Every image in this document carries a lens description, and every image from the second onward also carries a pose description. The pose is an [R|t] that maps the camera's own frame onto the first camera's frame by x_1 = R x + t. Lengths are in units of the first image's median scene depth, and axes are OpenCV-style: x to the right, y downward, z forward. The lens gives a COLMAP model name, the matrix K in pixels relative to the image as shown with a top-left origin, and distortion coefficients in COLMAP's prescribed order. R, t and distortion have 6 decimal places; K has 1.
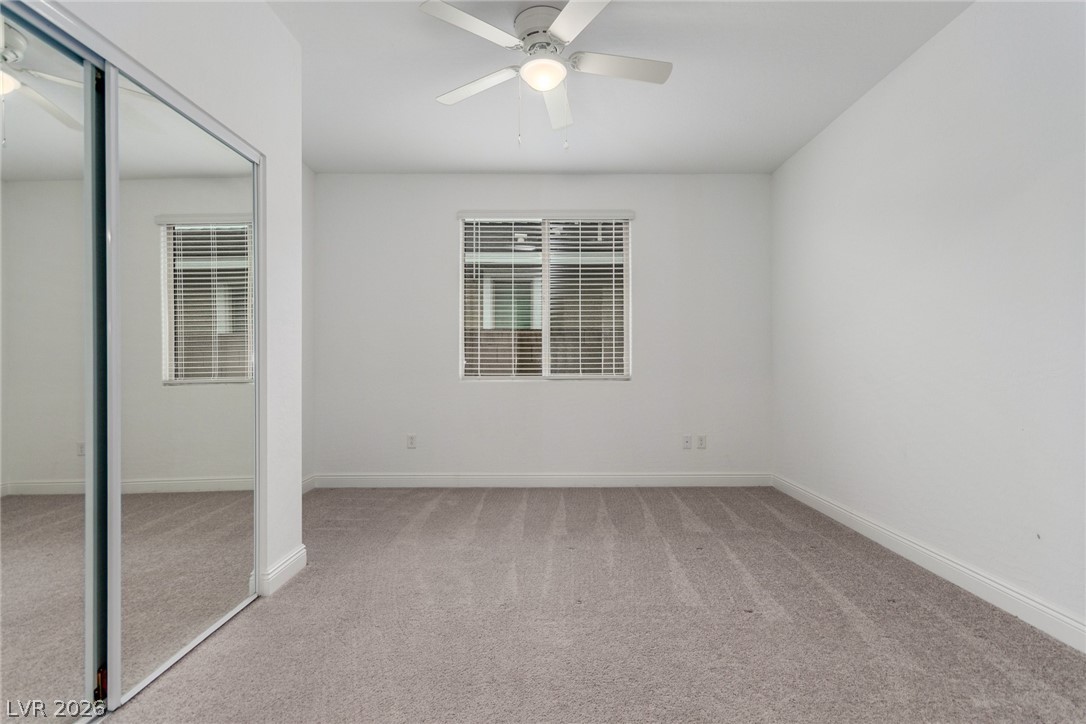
lens RADIAL K [[505.0, 0, 547.5], [0, 505.0, 360.0], [0, 0, 1]] dist [0.005333, 0.001897]
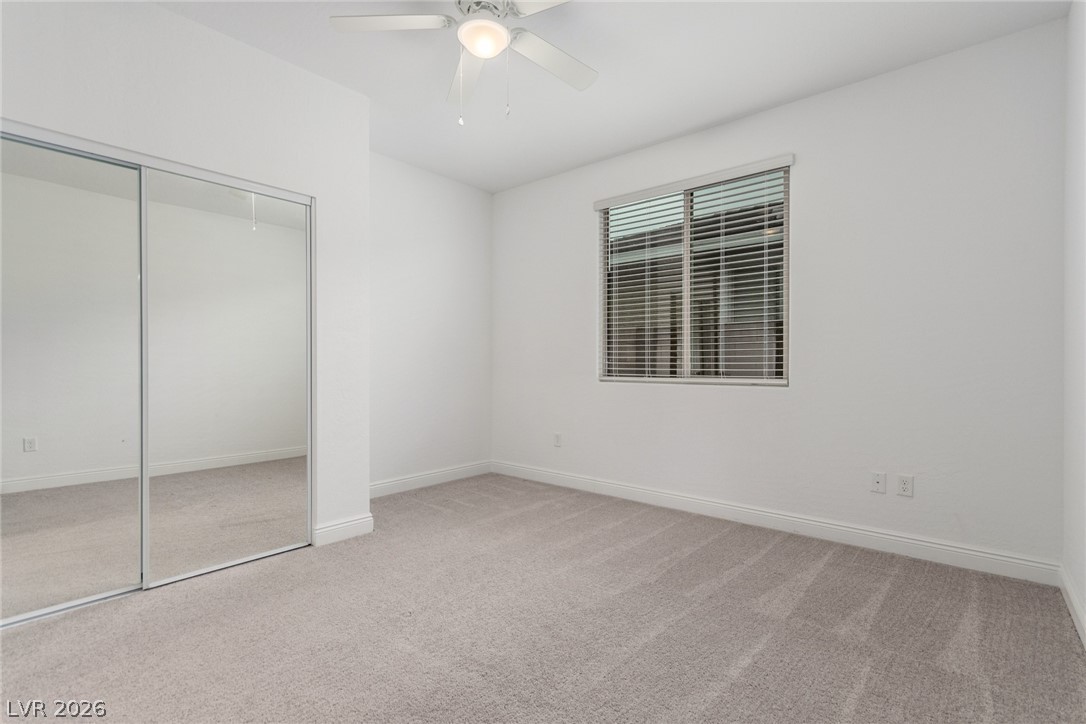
lens RADIAL K [[505.0, 0, 554.1], [0, 505.0, 366.1], [0, 0, 1]] dist [0.005333, 0.001897]
pose [[0.763079, 0.005382, -0.646283, 0.479098], [0.001966, 0.999941, 0.010649, 0.003034], [0.646303, -0.009396, 0.763023, 0.284530]]
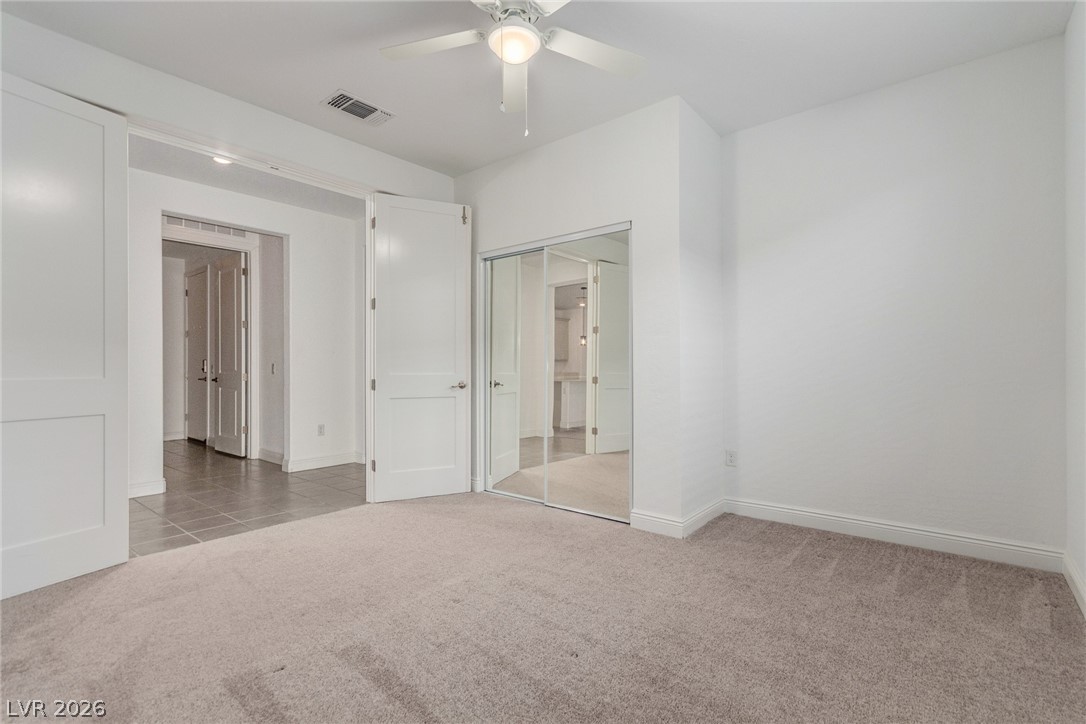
lens RADIAL K [[505.0, 0, 547.9], [0, 505.0, 366.7], [0, 0, 1]] dist [0.005333, 0.001897]
pose [[-0.639272, 0.002834, -0.768975, 0.468644], [0.011286, 0.999920, -0.005697, 0.011958], [0.768898, -0.012321, -0.639253, 1.158816]]
